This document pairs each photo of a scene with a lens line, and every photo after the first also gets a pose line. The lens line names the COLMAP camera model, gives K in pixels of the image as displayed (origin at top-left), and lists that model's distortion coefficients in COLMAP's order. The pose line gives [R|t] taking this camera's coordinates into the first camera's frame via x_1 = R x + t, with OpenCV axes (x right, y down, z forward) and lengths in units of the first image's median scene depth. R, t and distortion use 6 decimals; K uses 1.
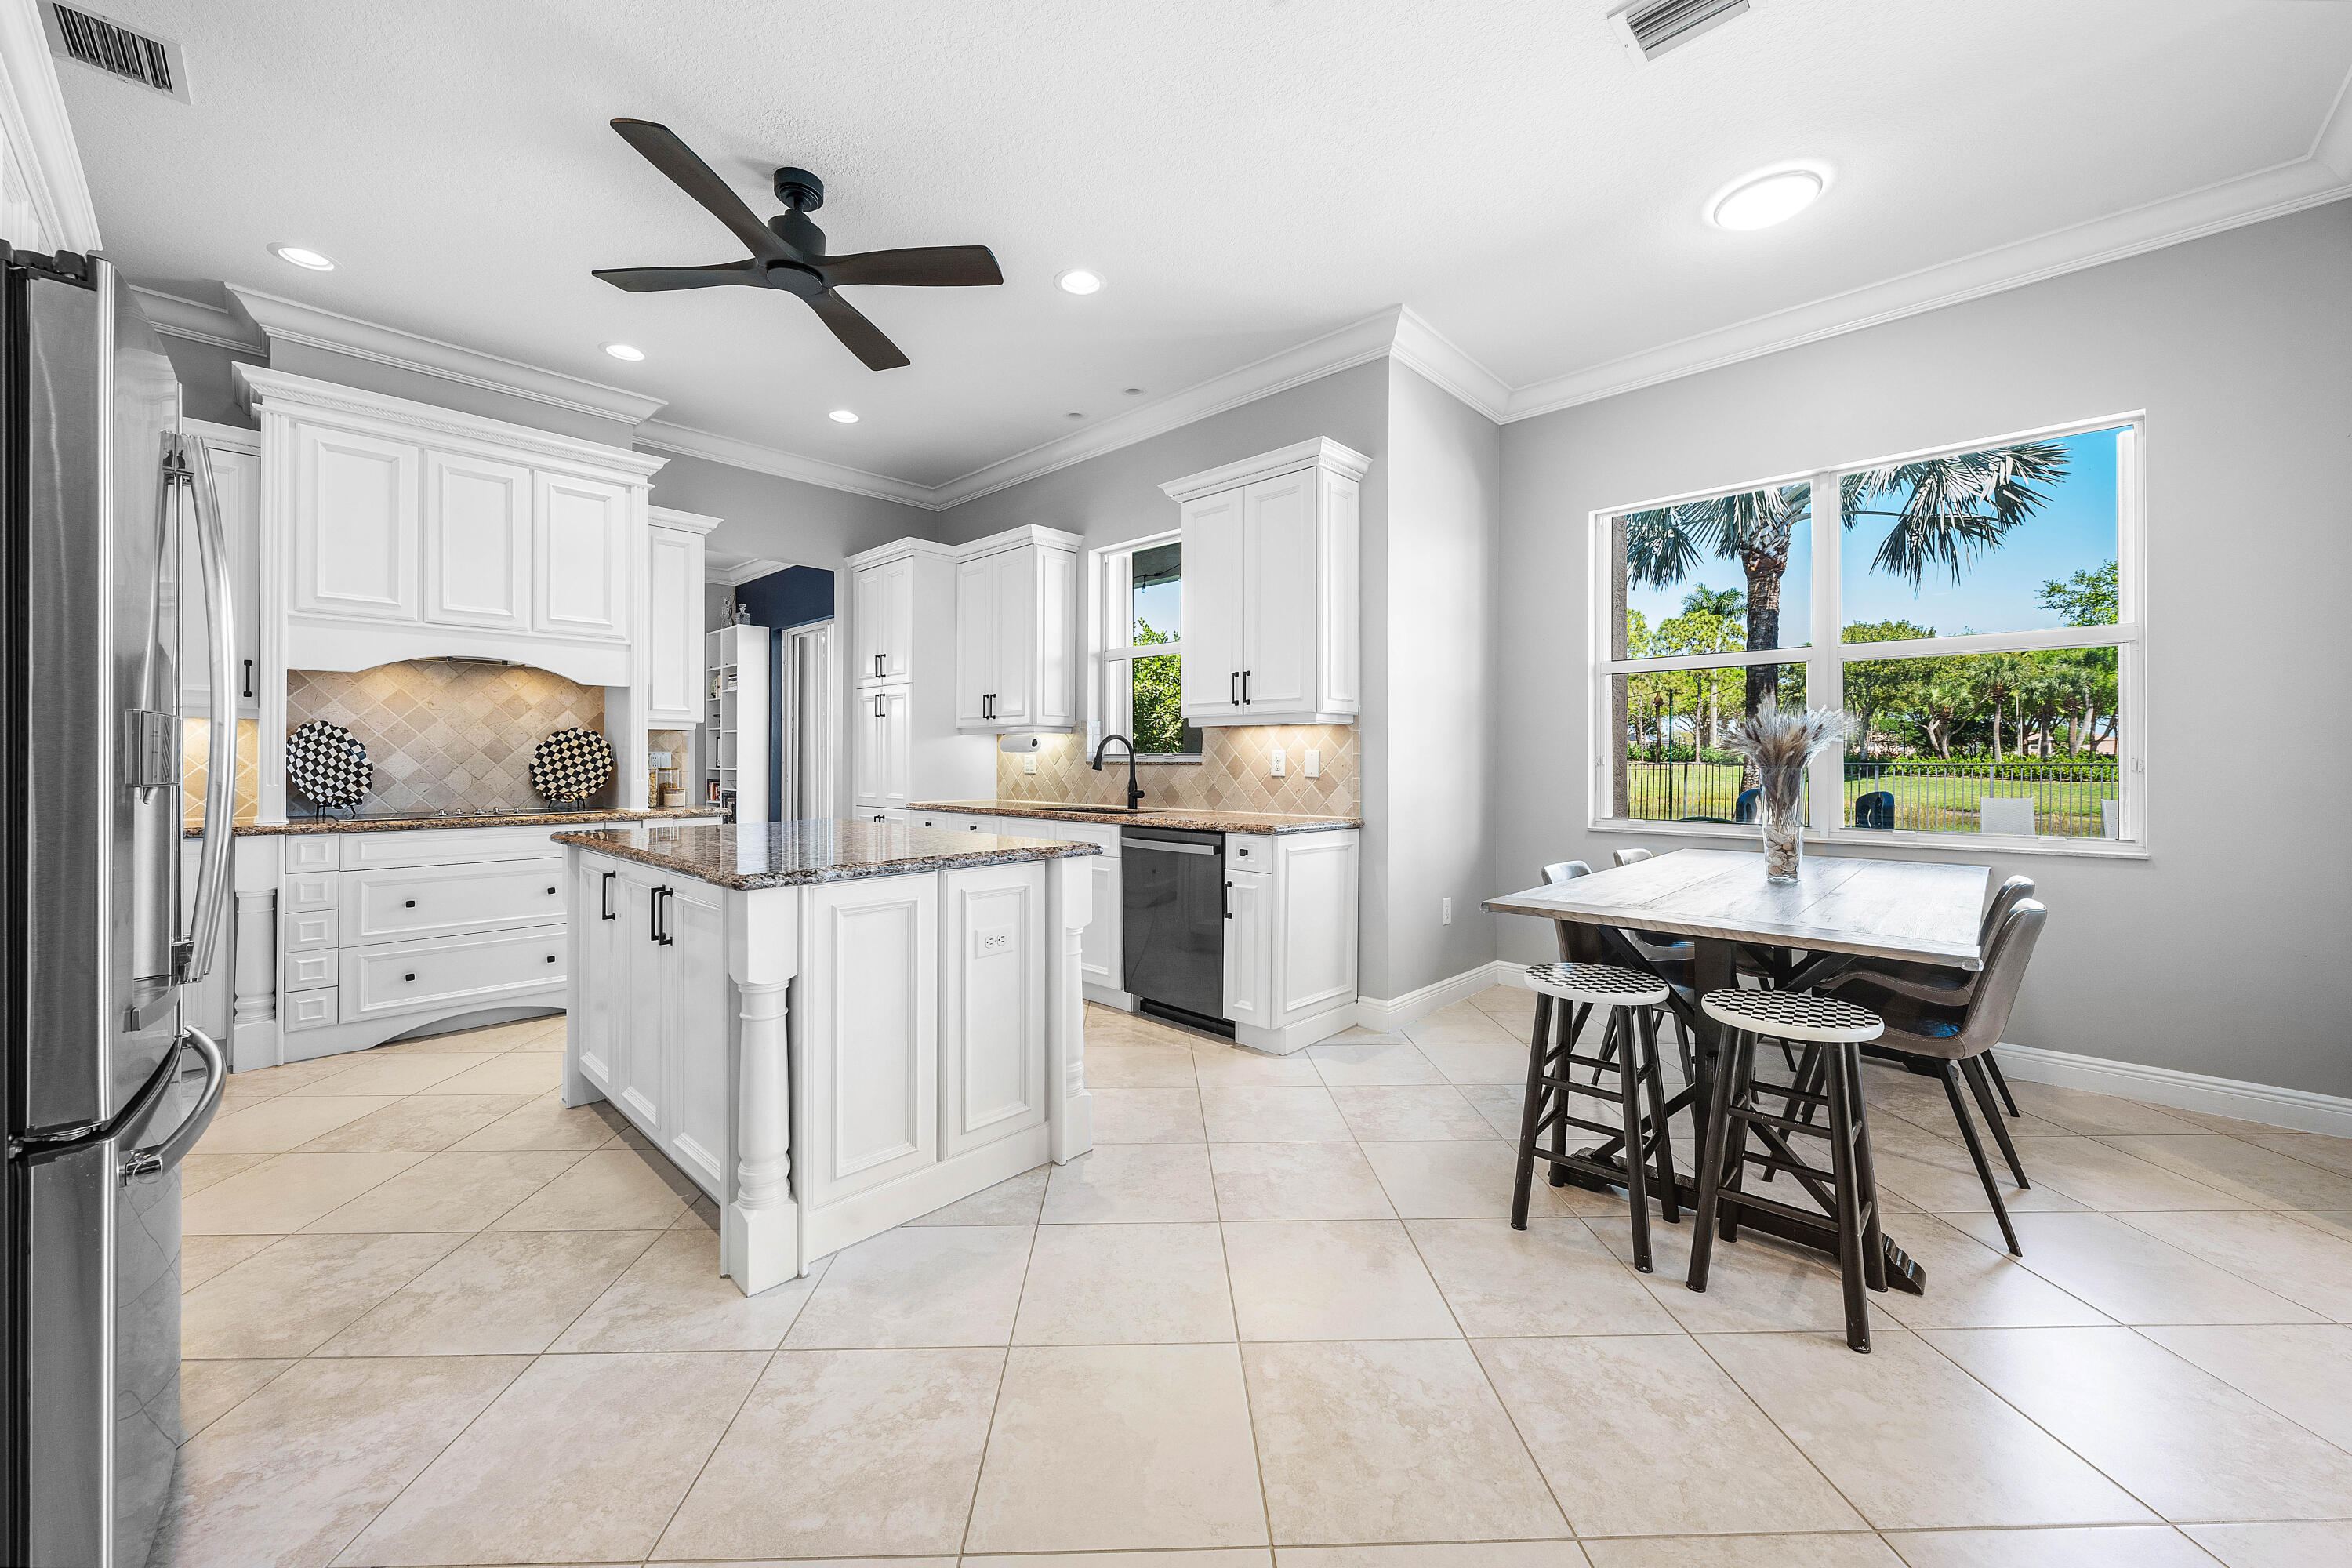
lens RADIAL K [[881.4, 0, 1167.4], [0, 881.4, 758.5], [0, 0, 1]] dist [-0.001493, -0.000131]
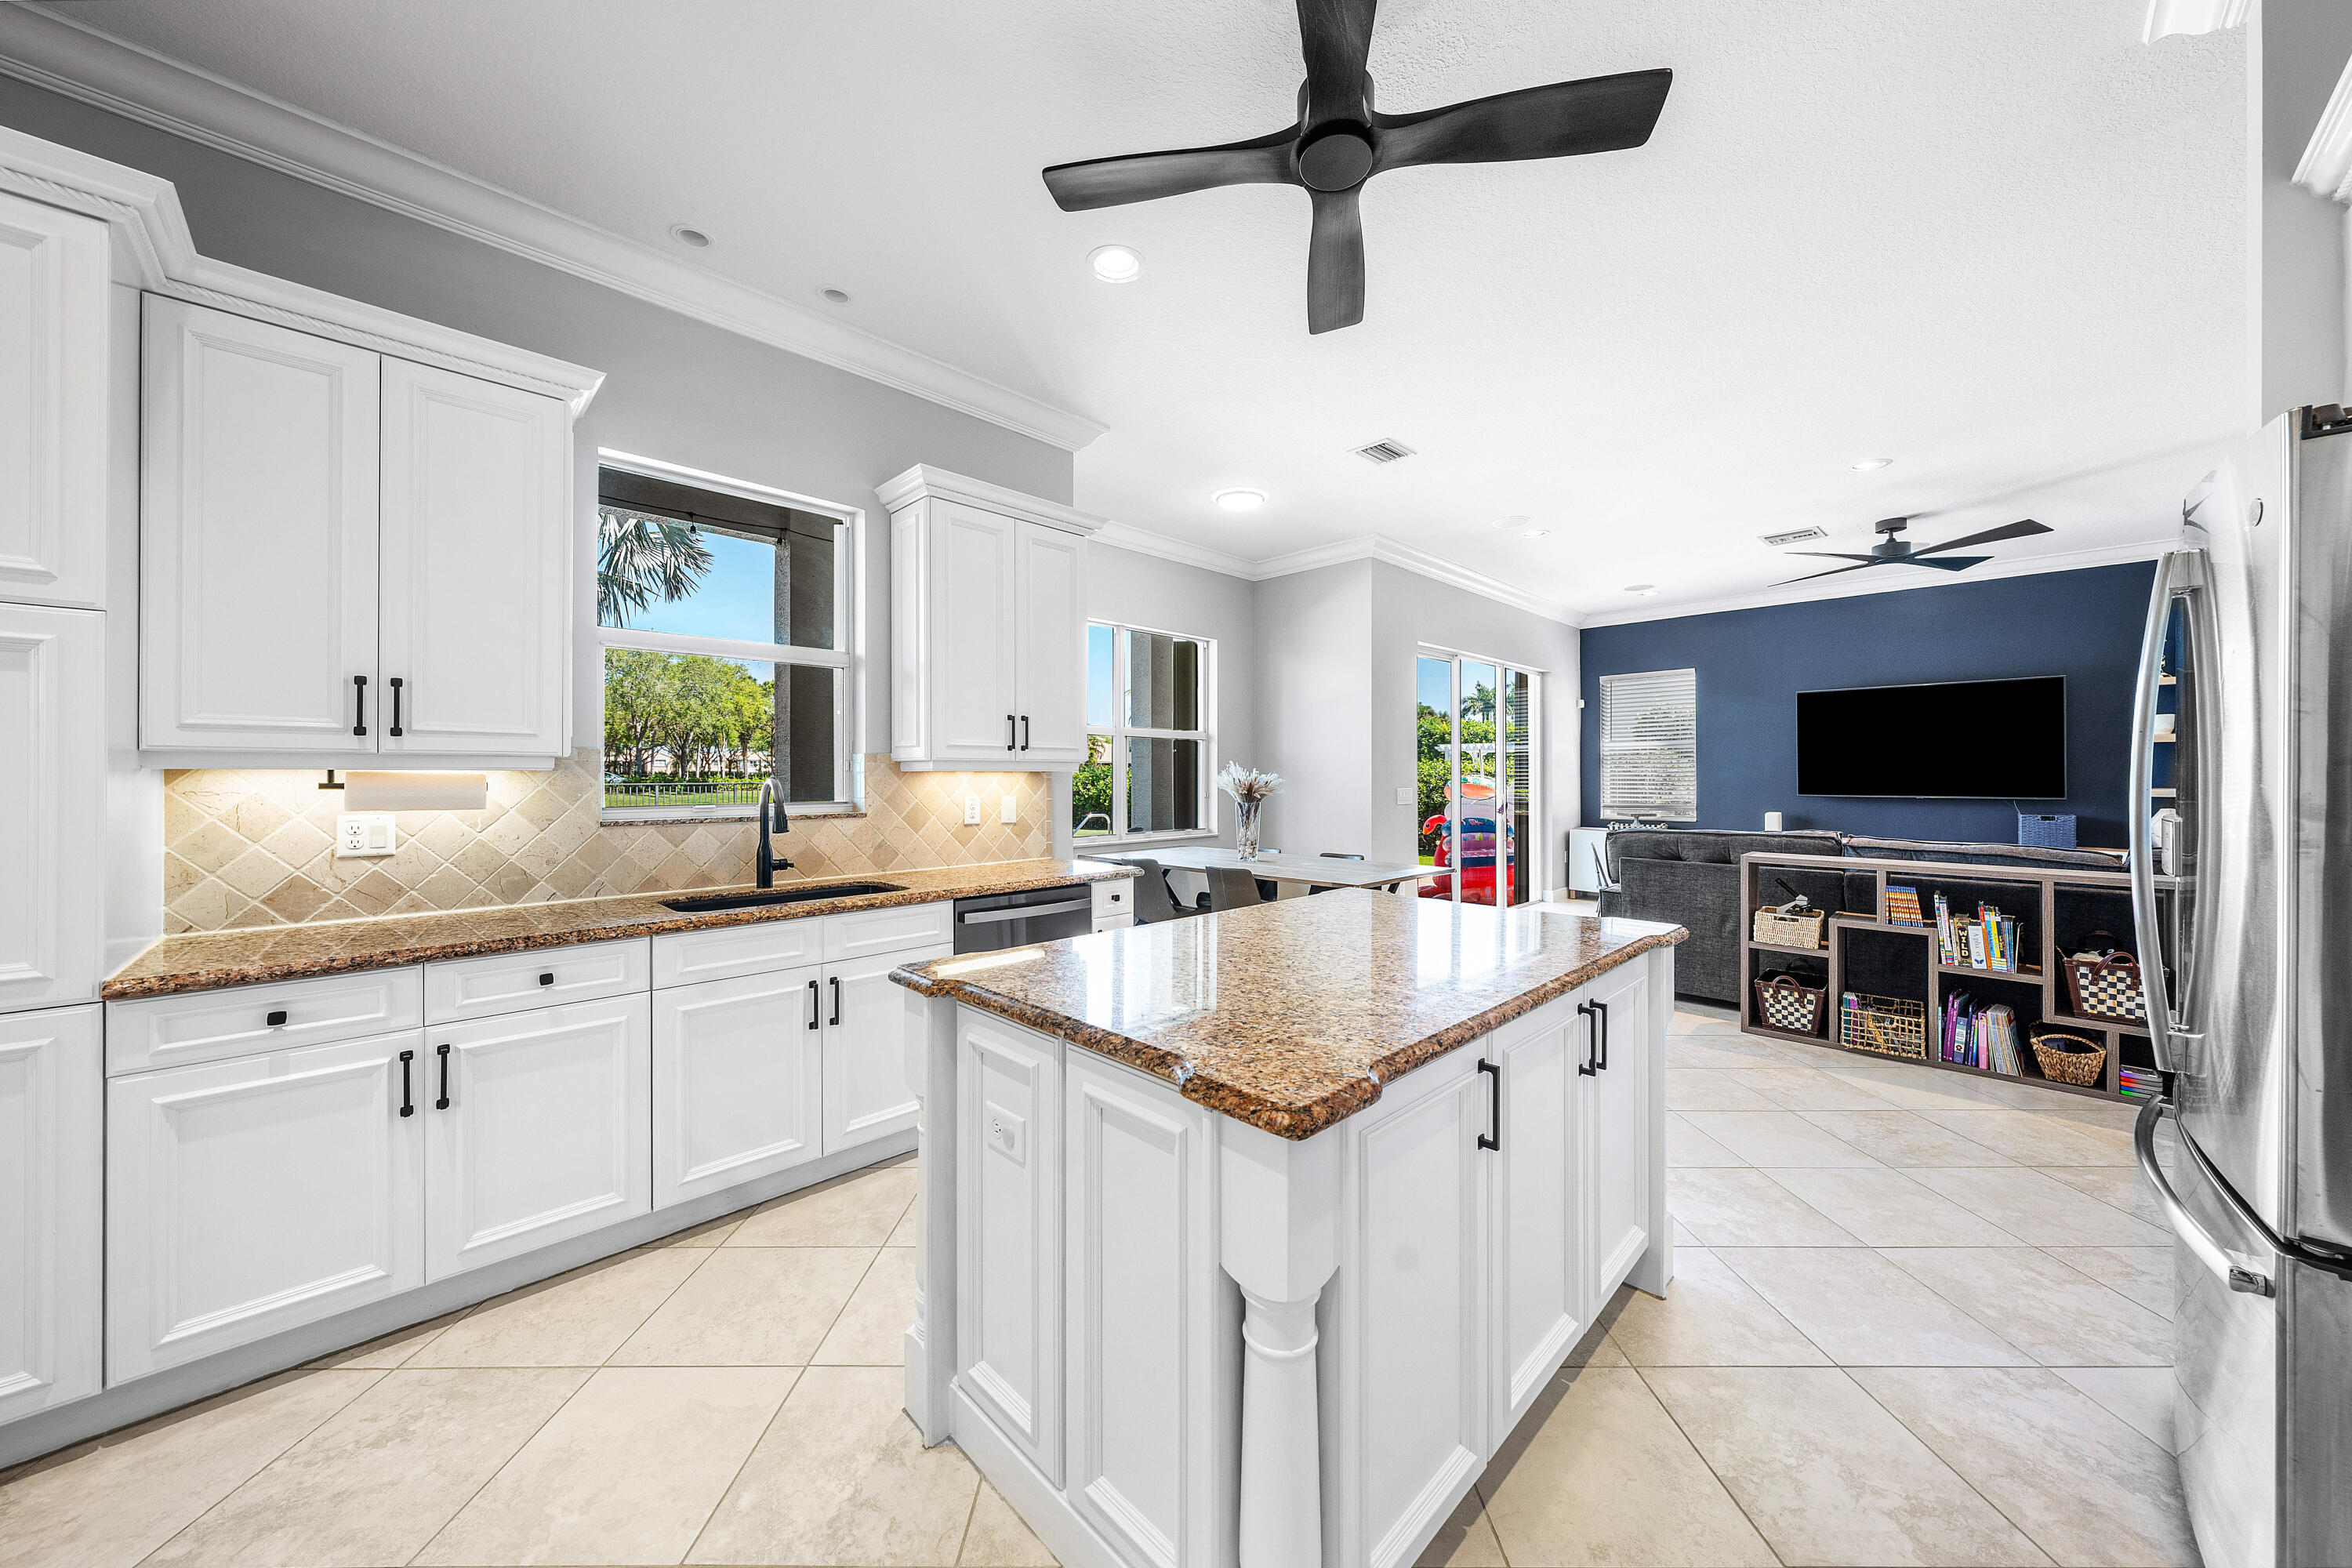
lens RADIAL K [[810.3, 0, 1182.5], [0, 810.3, 771.0], [0, 0, 1]] dist [-0.002796, -0.000076]
pose [[0.024955, 0.003792, 0.999681, -0.786202], [-0.002634, 0.999990, -0.003727, -0.036679], [-0.999685, -0.002540, 0.024965, 0.806931]]
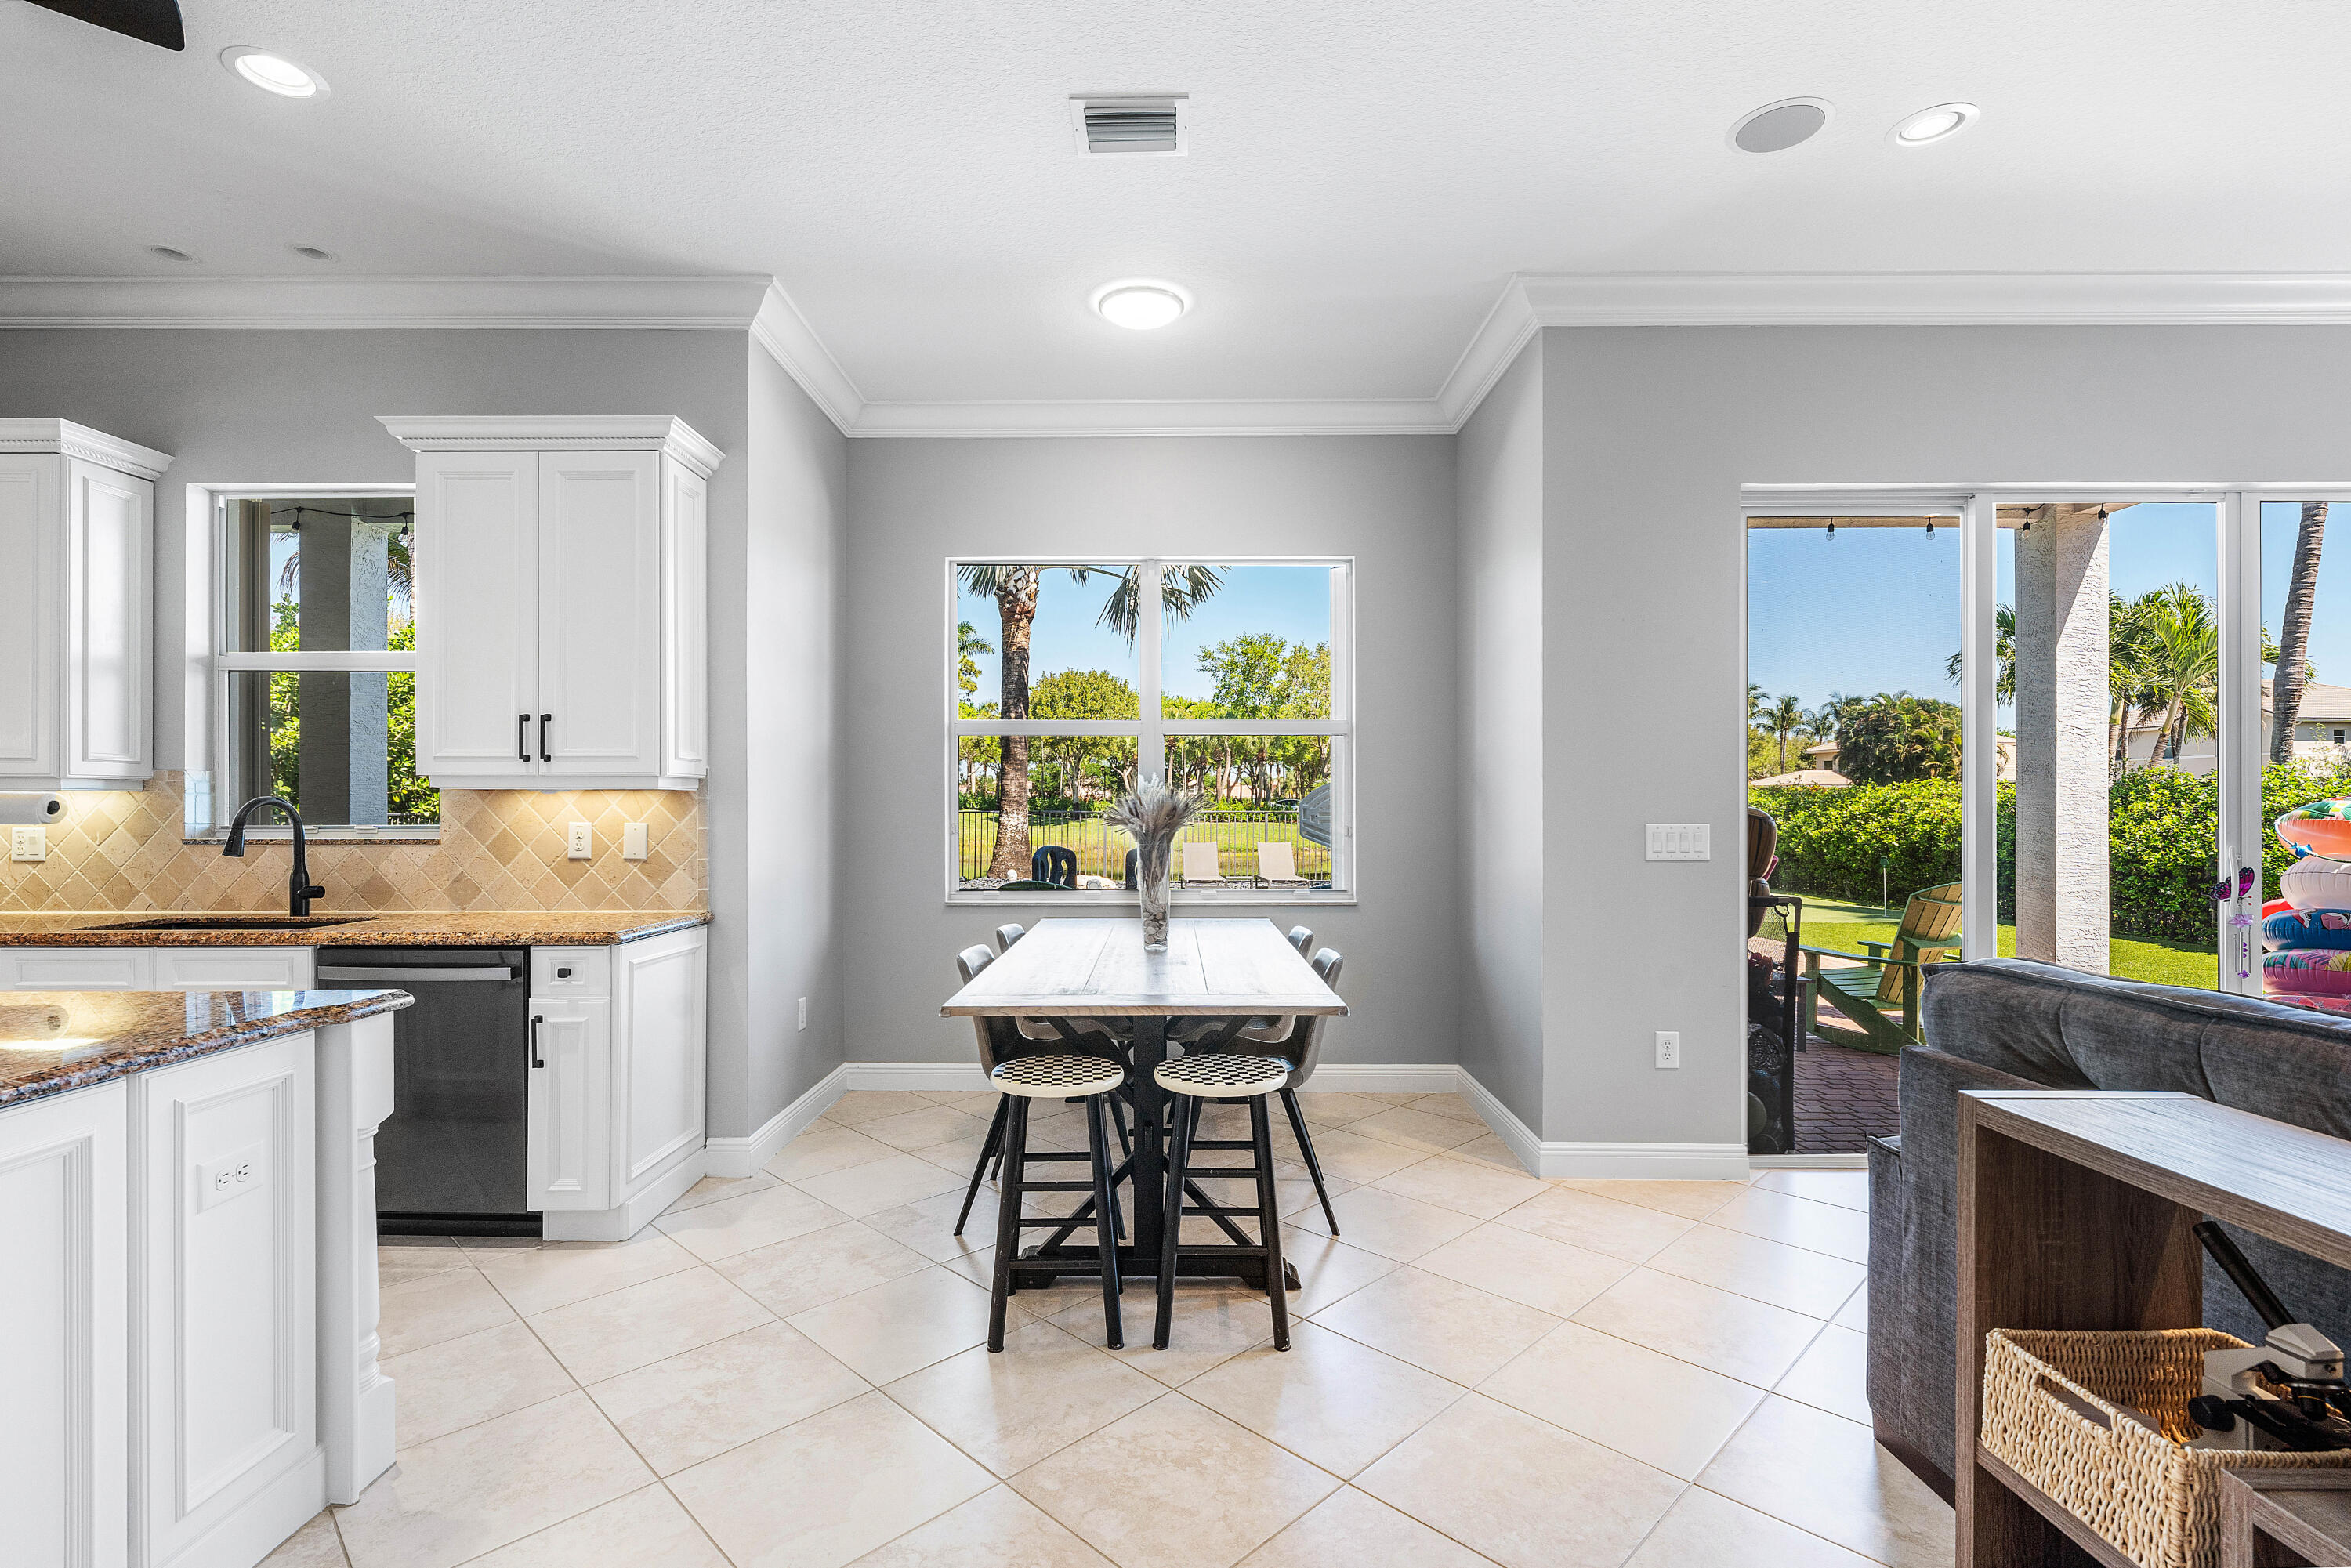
lens RADIAL K [[1094.6, 0, 1163.7], [0, 1094.6, 802.9], [0, 0, 1]] dist [-0.000091, -0.000885]
pose [[0.727691, -0.001222, 0.685904, -0.152120], [-0.000130, 0.999998, 0.001921, -0.029659], [-0.685905, -0.001487, 0.727690, 0.017040]]
